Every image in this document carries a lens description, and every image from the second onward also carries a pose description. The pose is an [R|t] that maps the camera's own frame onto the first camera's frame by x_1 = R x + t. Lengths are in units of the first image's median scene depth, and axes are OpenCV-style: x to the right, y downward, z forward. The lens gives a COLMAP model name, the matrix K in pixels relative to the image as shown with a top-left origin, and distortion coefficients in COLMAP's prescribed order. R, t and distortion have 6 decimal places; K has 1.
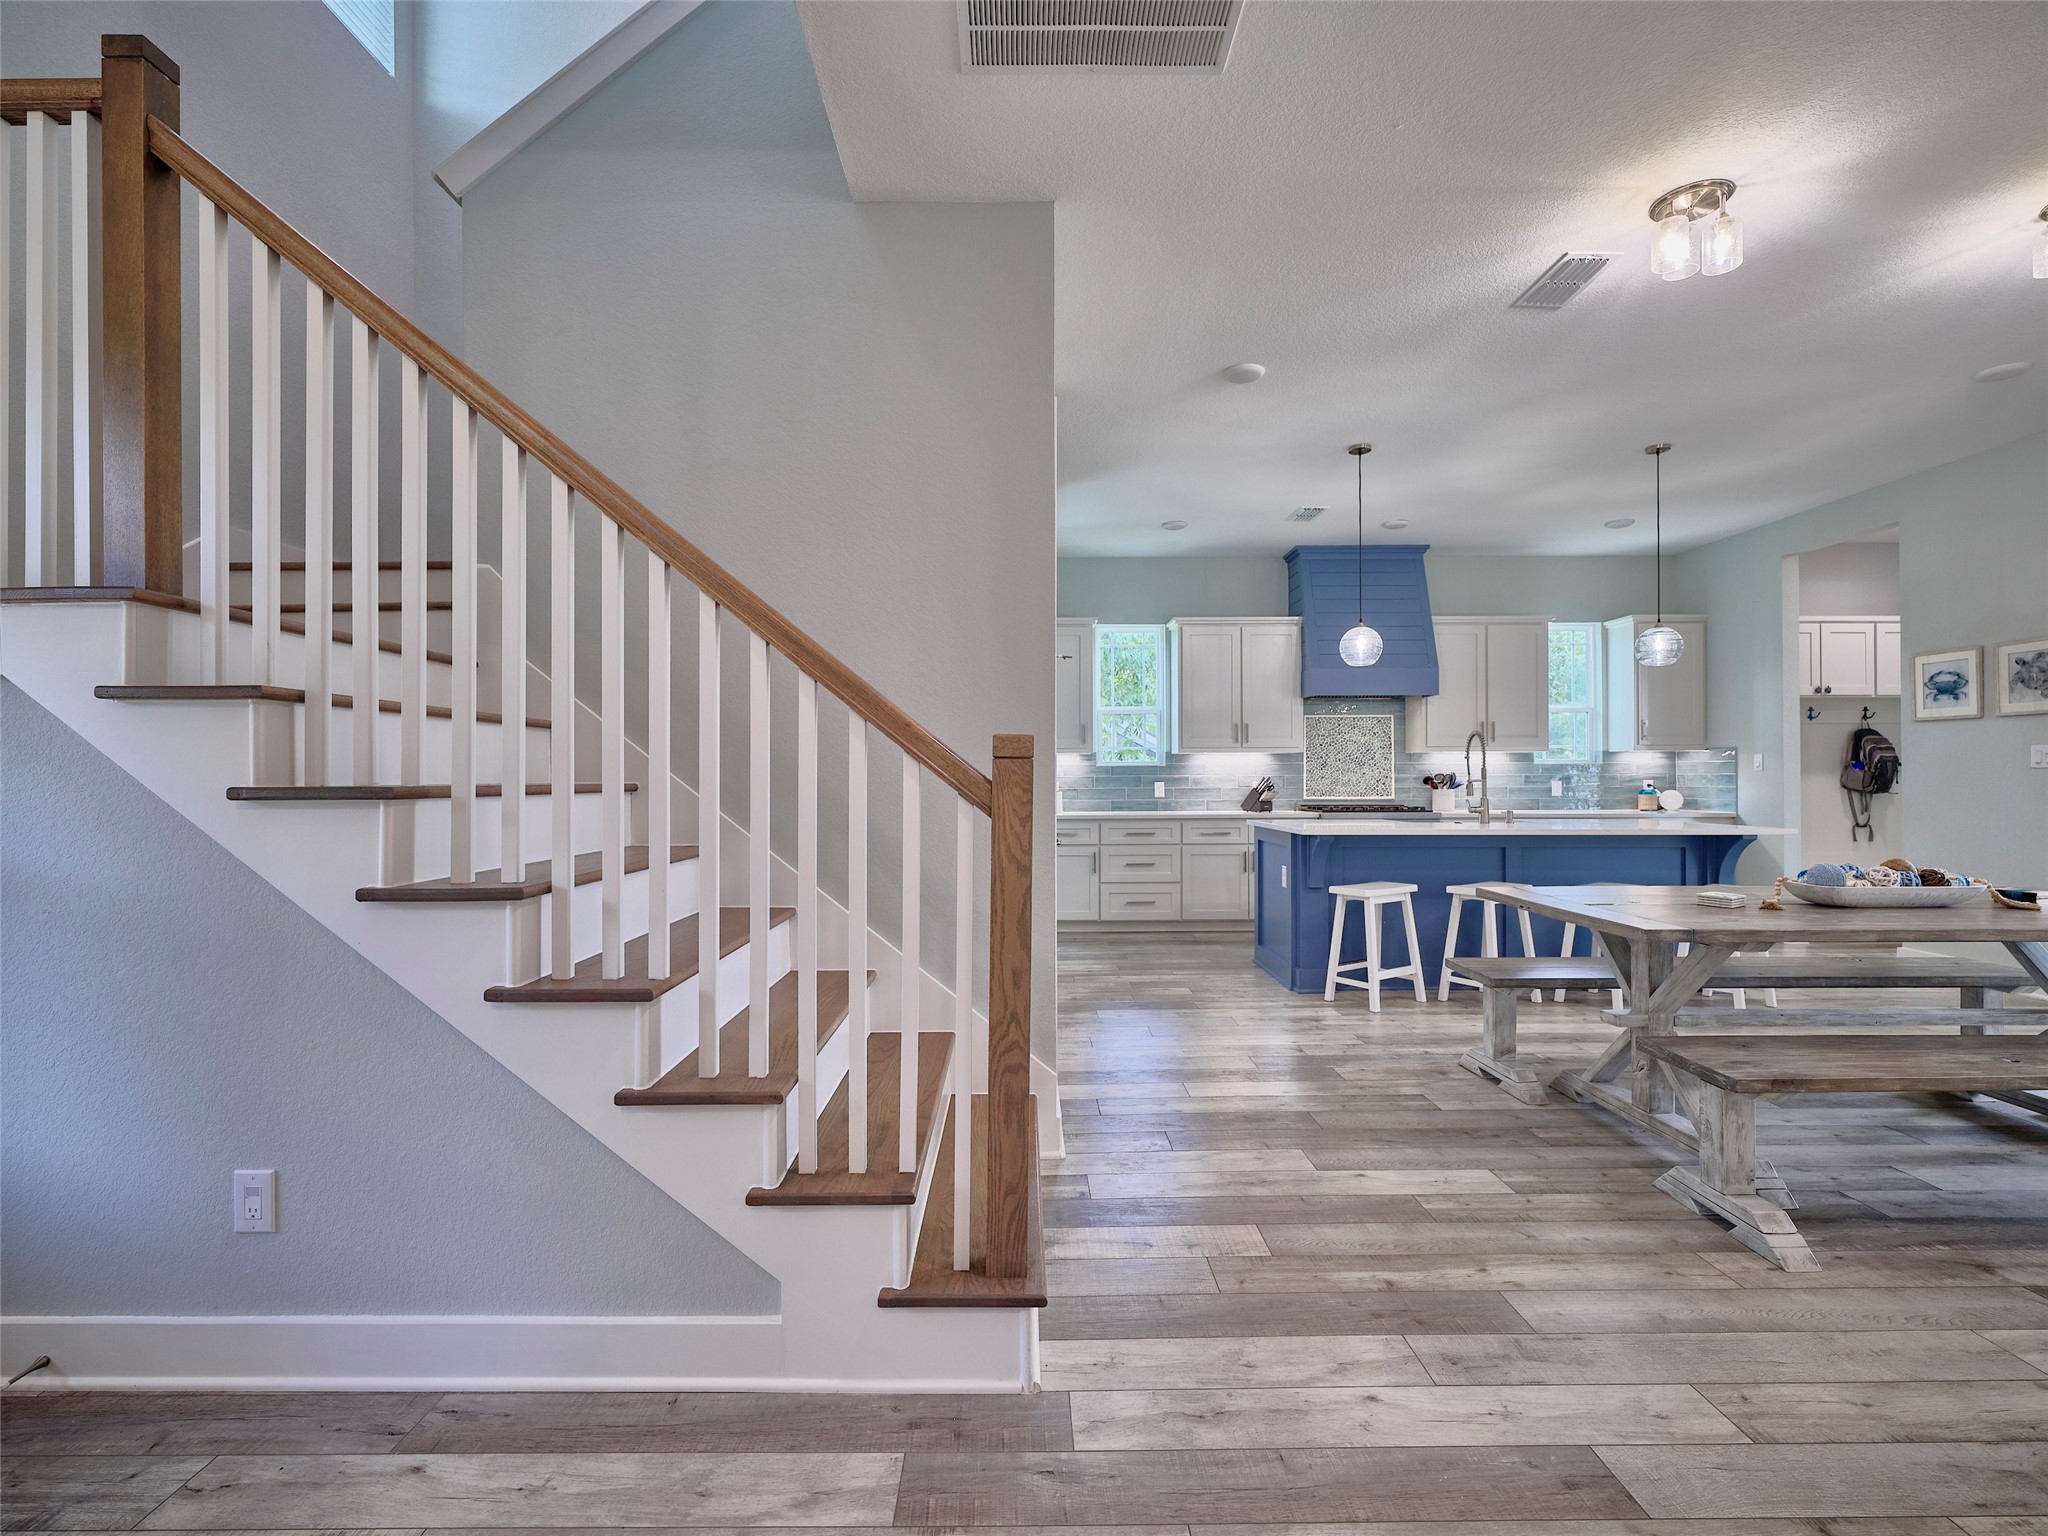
lens RADIAL K [[928.4, 0, 1030.1], [0, 928.4, 781.3], [0, 0, 1]] dist [-0.005095, 0.002315]
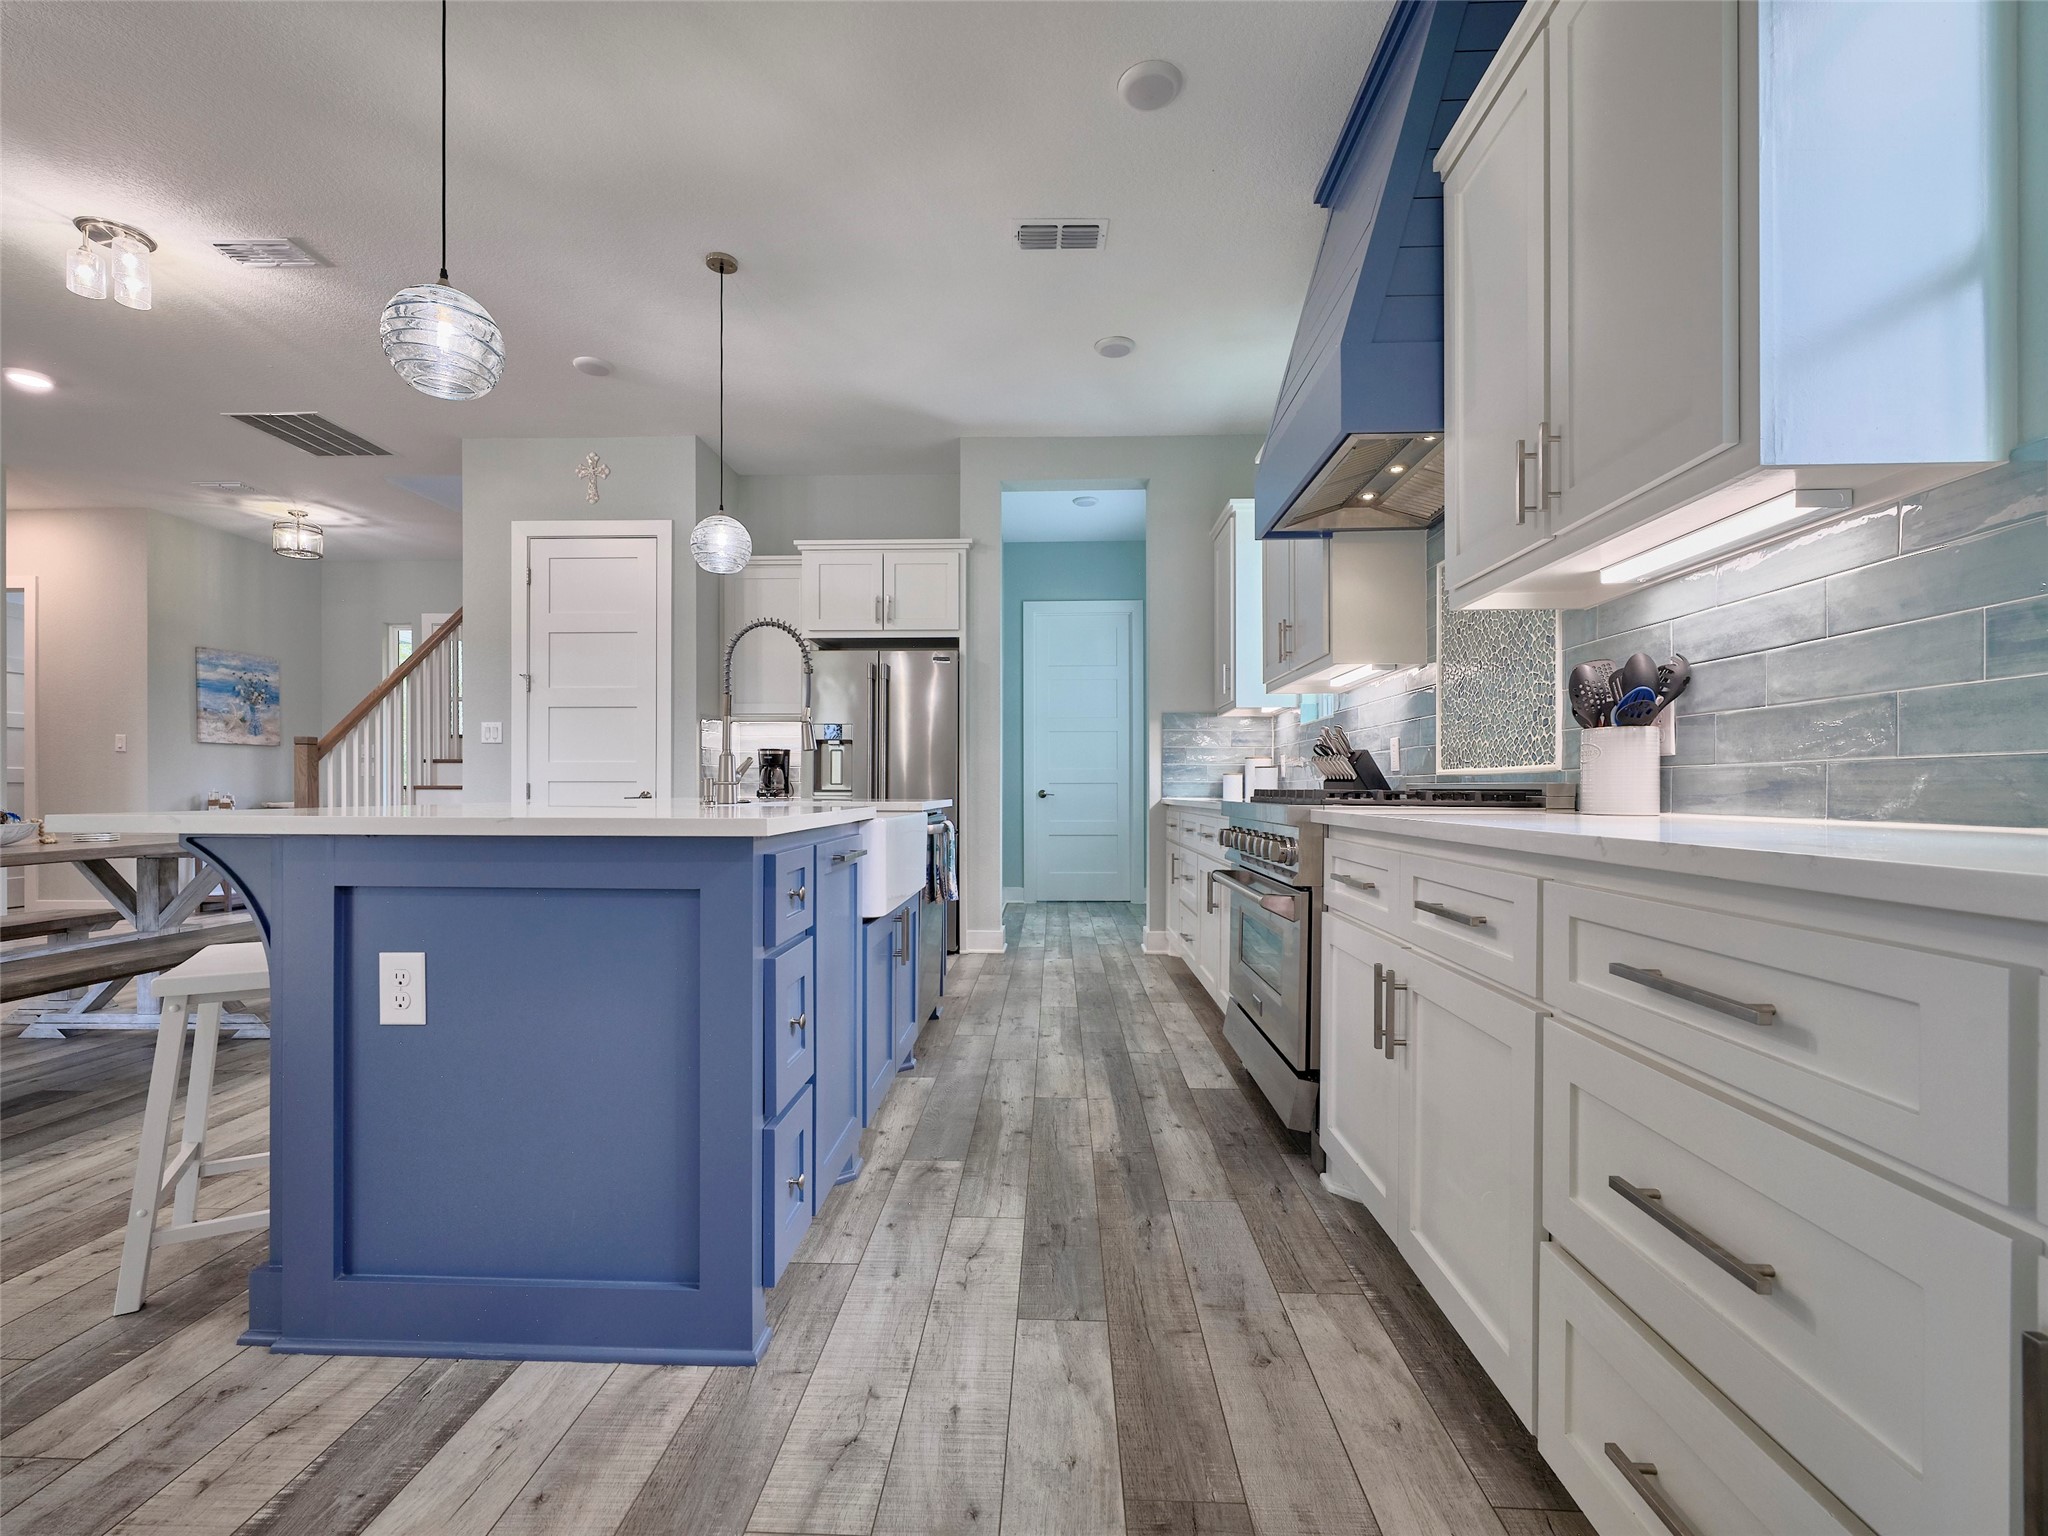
lens RADIAL K [[928.4, 0, 1031.3], [0, 928.4, 782.9], [0, 0, 1]] dist [-0.005095, 0.002315]
pose [[-0.038321, -0.002491, -0.999262, 0.743493], [-0.004373, 0.999988, -0.002325, 0.025813], [0.999256, 0.004281, -0.038332, 0.892657]]
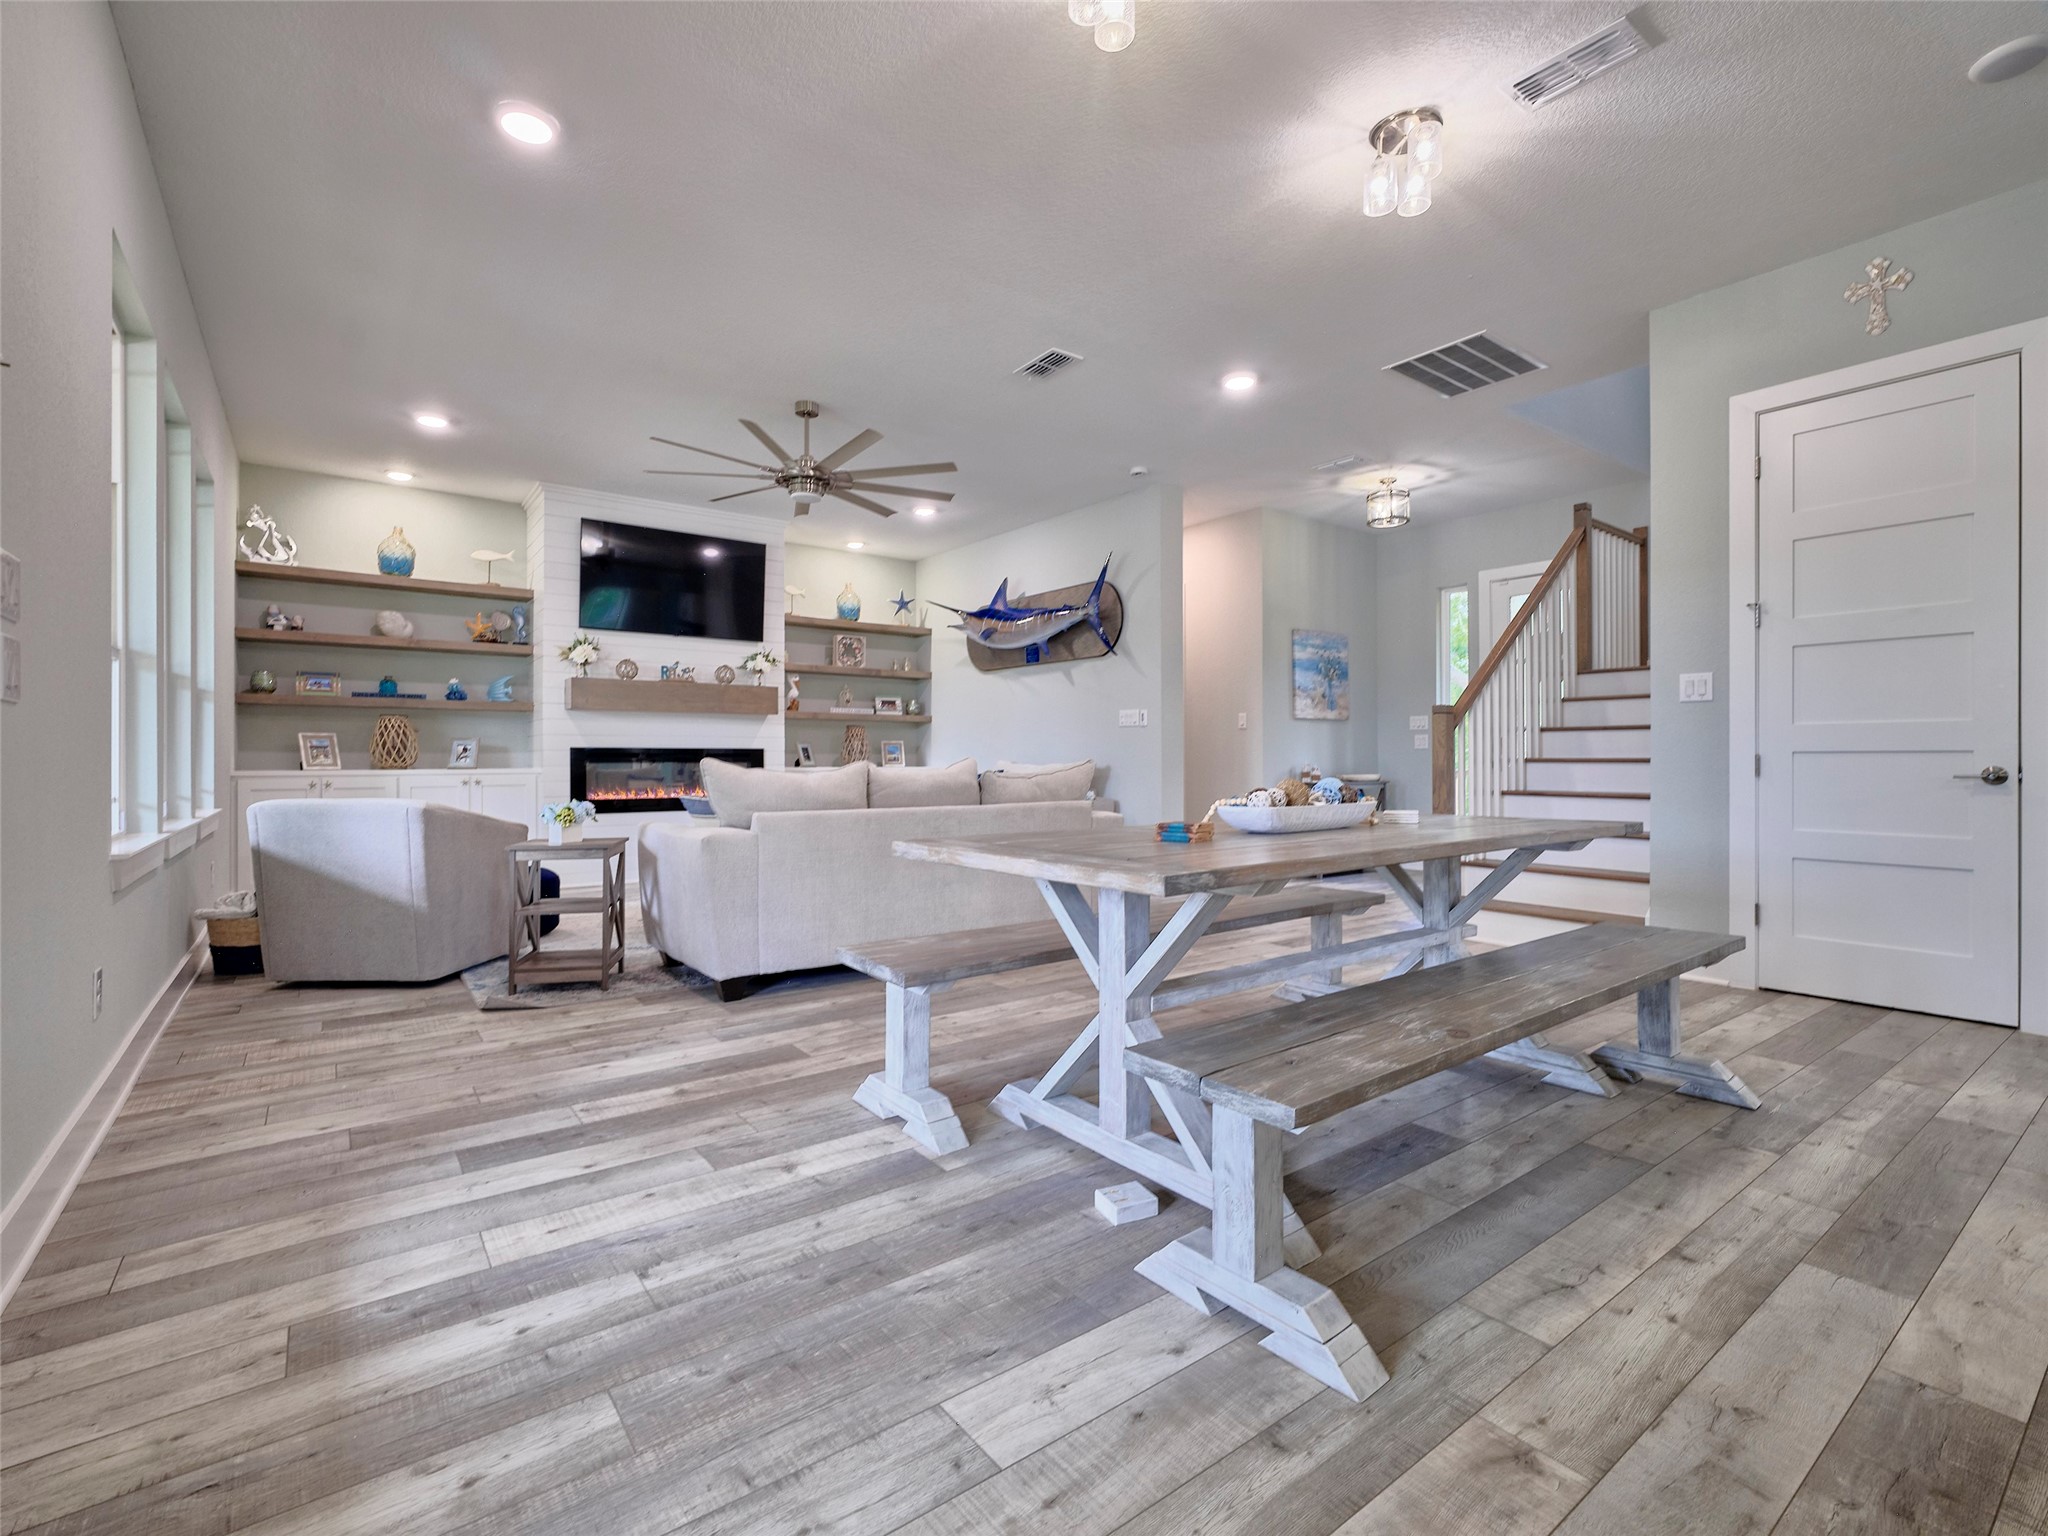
lens RADIAL K [[928.4, 0, 1020.7], [0, 928.4, 762.3], [0, 0, 1]] dist [-0.005095, 0.002315]
pose [[-0.803160, 0.003946, -0.595750, 0.677178], [-0.000405, 0.999974, 0.007169, 0.027024], [0.595763, 0.005999, -0.803138, 0.635867]]
